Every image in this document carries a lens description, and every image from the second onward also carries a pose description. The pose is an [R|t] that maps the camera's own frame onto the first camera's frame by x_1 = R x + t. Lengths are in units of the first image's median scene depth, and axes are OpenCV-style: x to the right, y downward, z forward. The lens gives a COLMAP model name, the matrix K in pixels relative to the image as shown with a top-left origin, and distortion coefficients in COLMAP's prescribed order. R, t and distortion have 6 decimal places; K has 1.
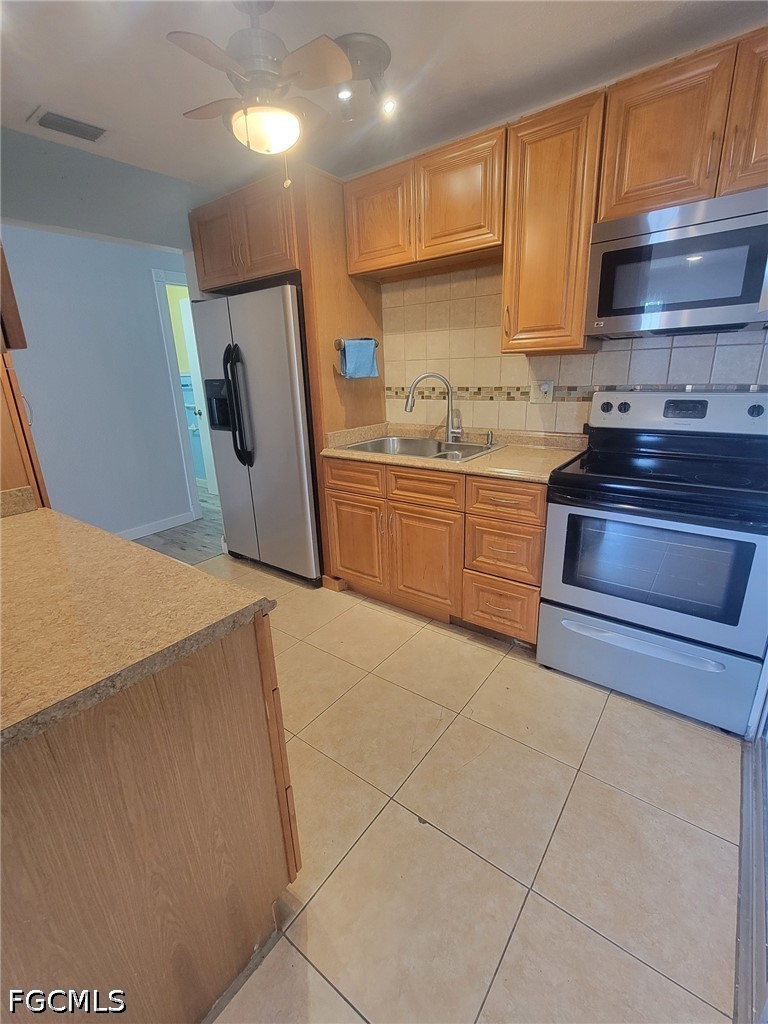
lens RADIAL K [[453.8, 0, 382.1], [0, 453.8, 506.8], [0, 0, 1]] dist [0.003936, 0.000095]
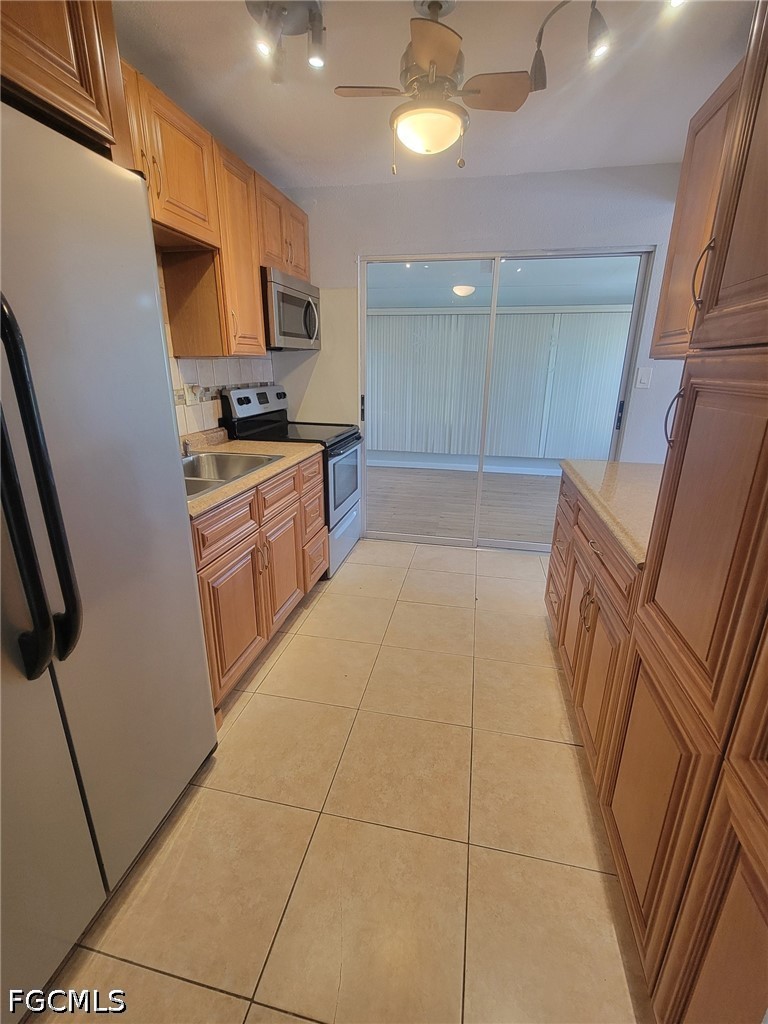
lens RADIAL K [[453.8, 0, 380.5], [0, 453.8, 511.8], [0, 0, 1]] dist [0.003936, 0.000095]
pose [[-0.431230, -0.222198, 0.874453, -0.800371], [0.301483, 0.878004, 0.371775, -0.274552], [-0.850381, 0.423953, -0.311633, 1.081887]]
